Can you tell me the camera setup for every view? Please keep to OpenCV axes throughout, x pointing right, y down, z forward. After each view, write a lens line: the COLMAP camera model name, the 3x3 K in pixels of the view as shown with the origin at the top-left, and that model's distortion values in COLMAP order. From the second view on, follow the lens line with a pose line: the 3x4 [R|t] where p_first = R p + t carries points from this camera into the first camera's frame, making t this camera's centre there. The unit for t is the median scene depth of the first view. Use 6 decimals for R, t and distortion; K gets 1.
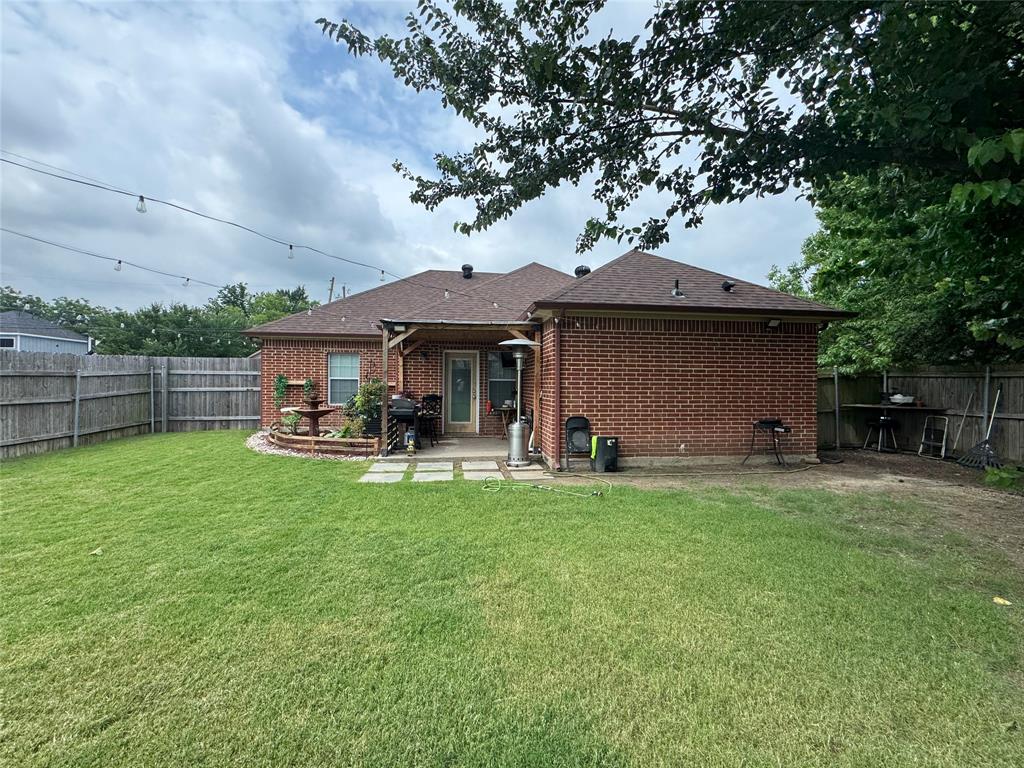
lens RADIAL K [[410.7, 0, 510.6], [0, 410.7, 384.7], [0, 0, 1]] dist [-0.002142, -0.000300]
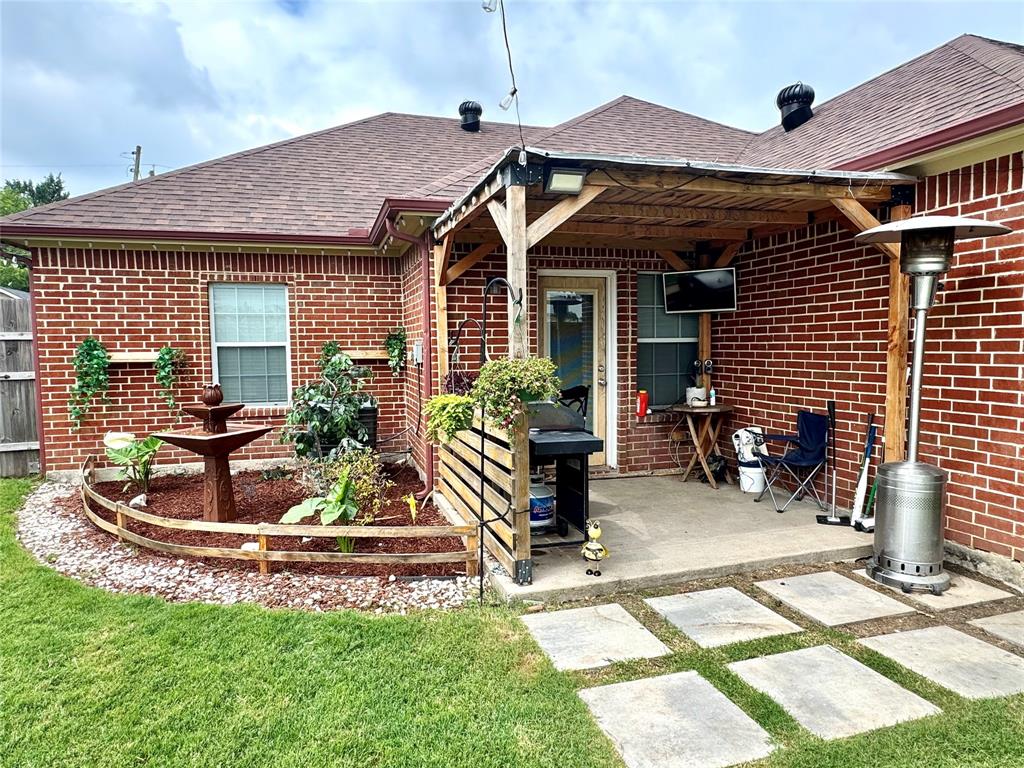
lens RADIAL K [[632.3, 0, 508.0], [0, 632.3, 384.7], [0, 0, 1]] dist [-0.004948, -0.000743]
pose [[0.987997, -0.030871, 0.151354, -0.252177], [0.021859, 0.997907, 0.060852, -0.007961], [-0.152916, -0.056814, 0.986605, 0.333856]]
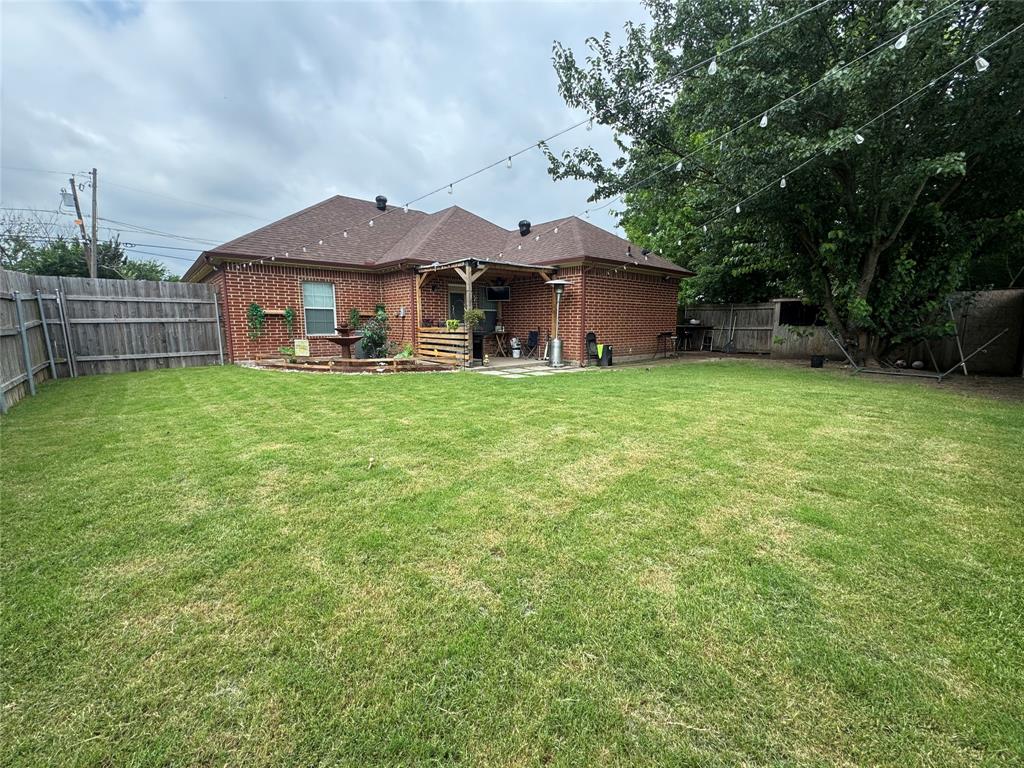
lens RADIAL K [[410.7, 0, 512.2], [0, 410.7, 382.6], [0, 0, 1]] dist [-0.002142, -0.000300]
pose [[0.834930, -0.087409, 0.543370, -0.583022], [0.007468, 0.989015, 0.147623, 0.019676], [-0.550305, -0.119197, 0.826411, -0.089393]]
